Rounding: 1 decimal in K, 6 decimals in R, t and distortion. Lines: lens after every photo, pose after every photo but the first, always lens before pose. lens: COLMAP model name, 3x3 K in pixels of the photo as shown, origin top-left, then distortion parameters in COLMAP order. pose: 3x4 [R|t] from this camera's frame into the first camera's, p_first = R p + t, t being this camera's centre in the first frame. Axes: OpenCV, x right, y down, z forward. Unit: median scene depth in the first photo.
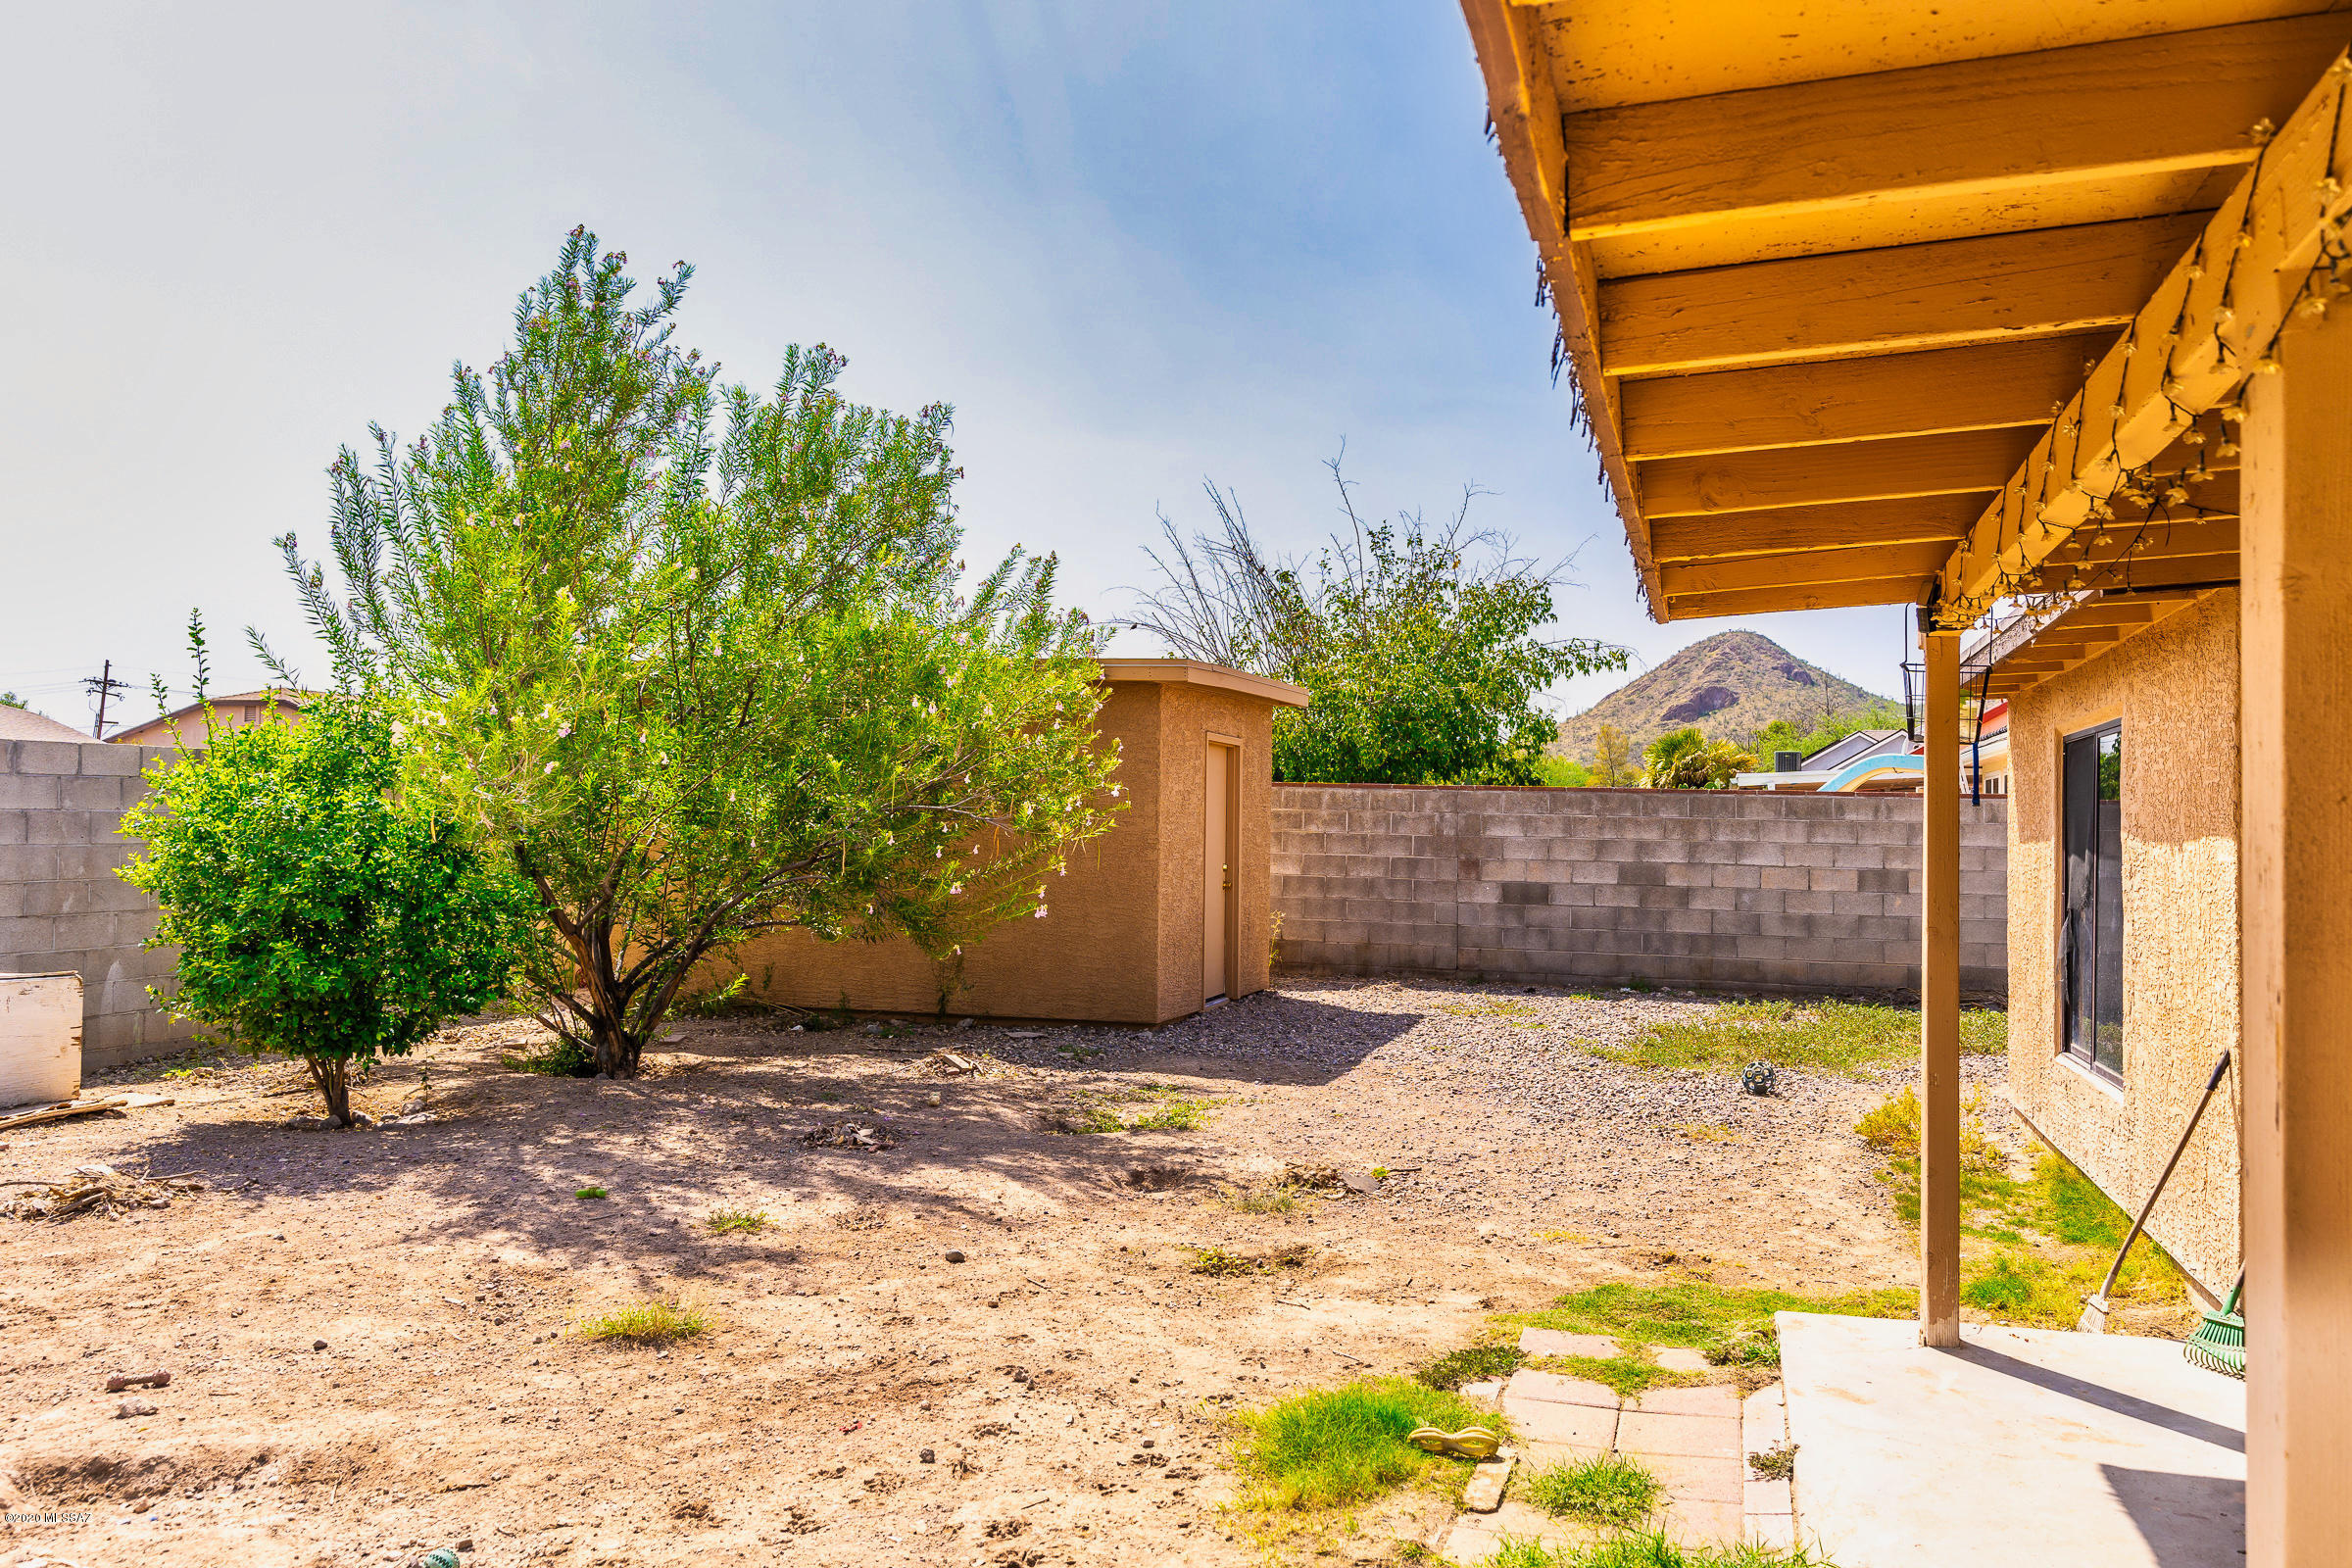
lens RADIAL K [[1798.7, 0, 1254.6], [0, 1798.7, 742.6], [0, 0, 1]] dist [0.000852, -0.001066]
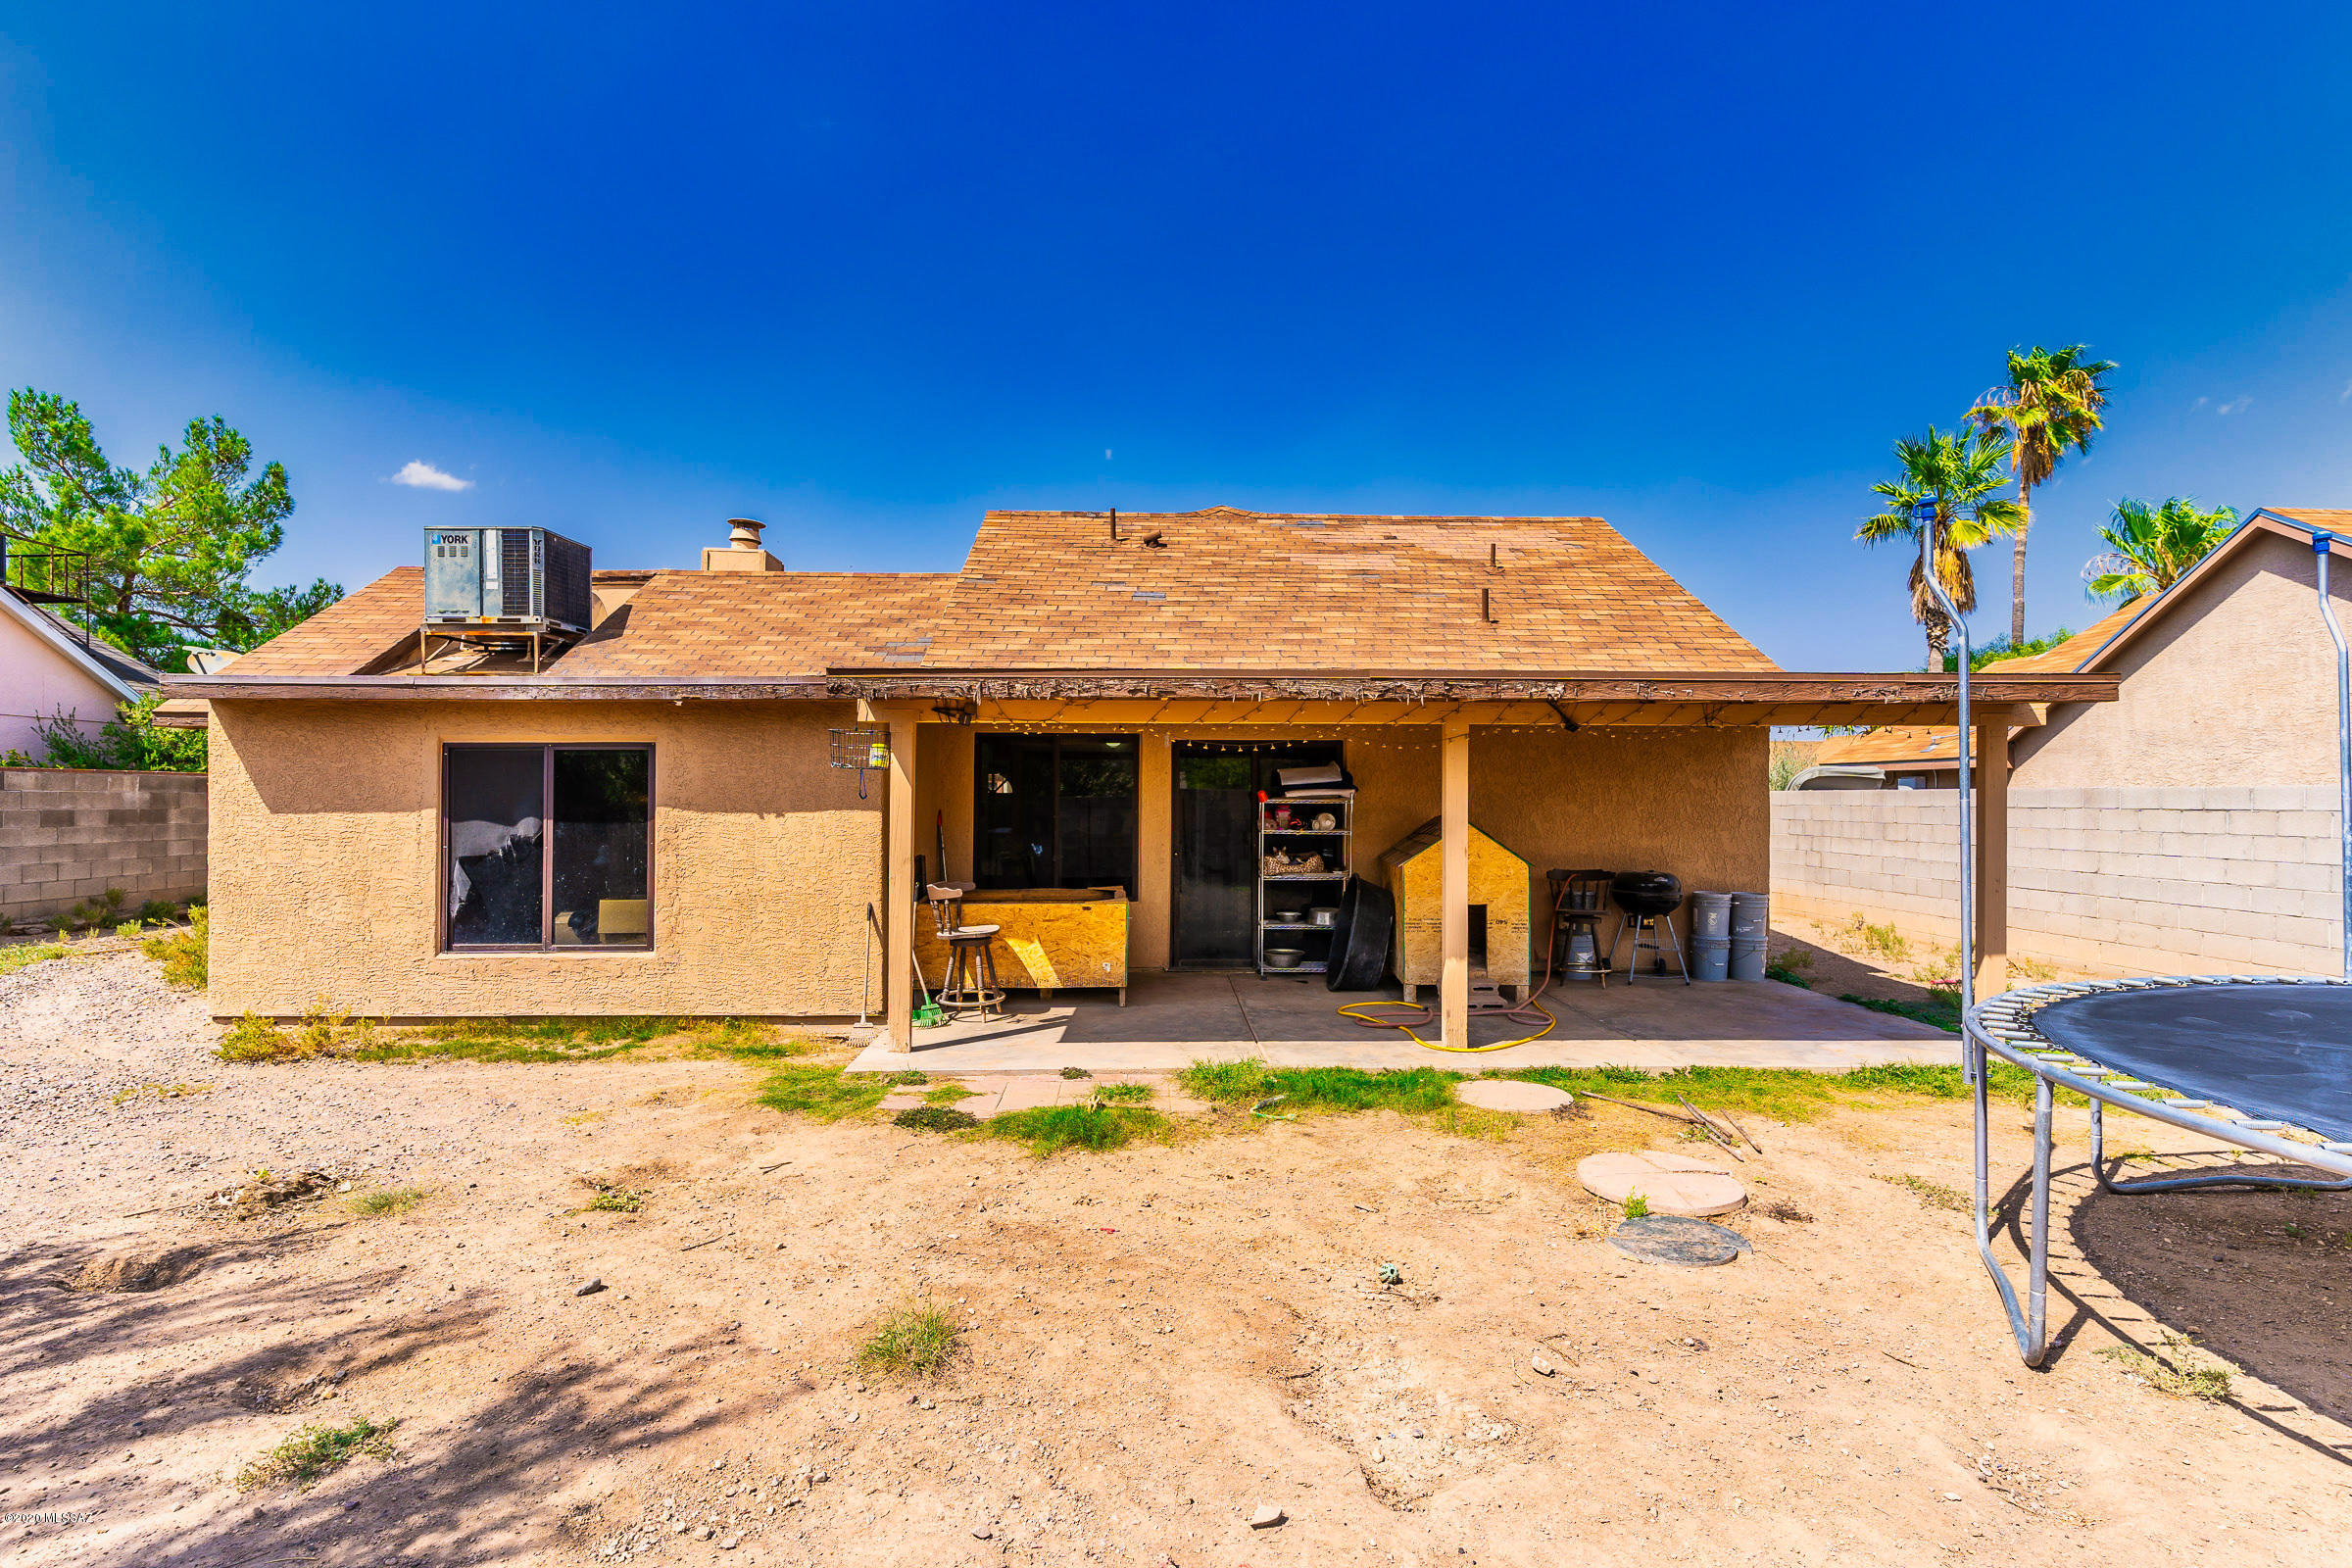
lens RADIAL K [[1152.0, 0, 1176.0], [0, 1152.0, 784.0], [0, 0, 1]] dist [0.002621, 0.000204]
pose [[-0.259824, -0.013216, 0.965566, -0.457068], [-0.052625, 0.998614, -0.000493, -0.001171], [-0.964221, -0.050941, -0.260159, 0.470140]]
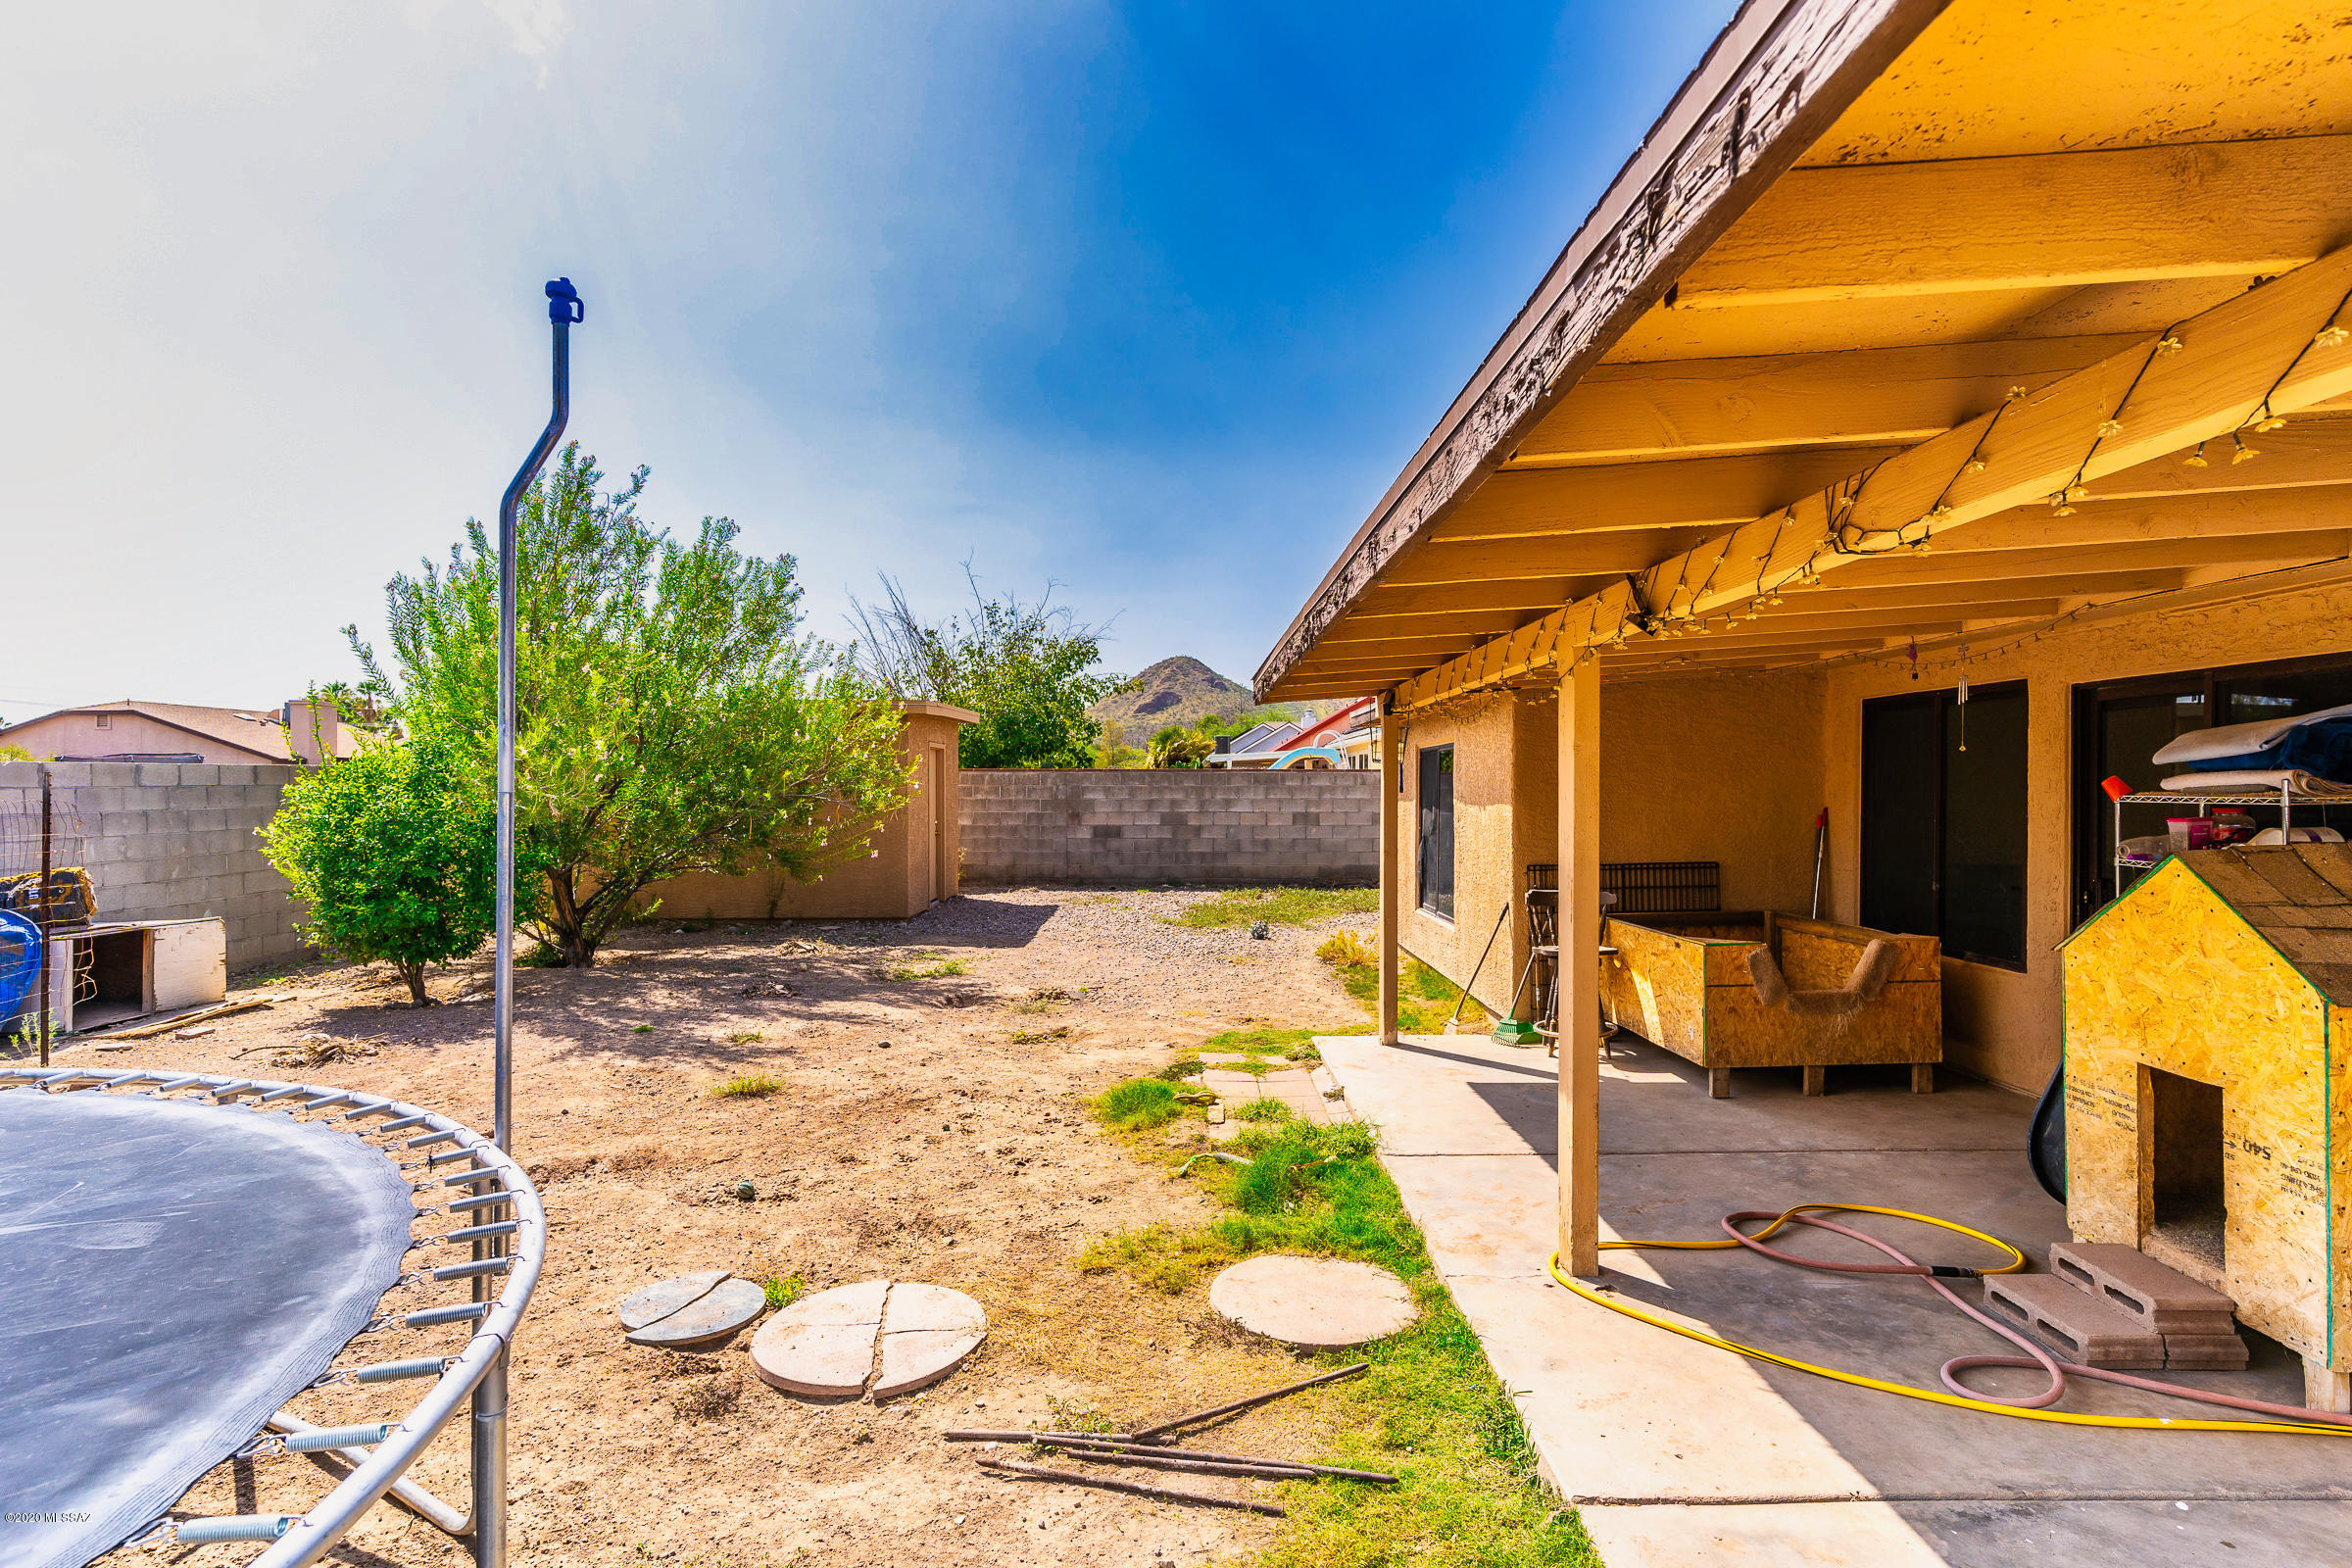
lens RADIAL K [[1152.0, 0, 1176.0], [0, 1152.0, 784.0], [0, 0, 1]] dist [0.002621, 0.000204]
pose [[0.968854, -0.020224, 0.246804, -0.090147], [0.008960, 0.998870, 0.046676, -0.019309], [-0.247469, -0.043010, 0.967941, -0.116354]]
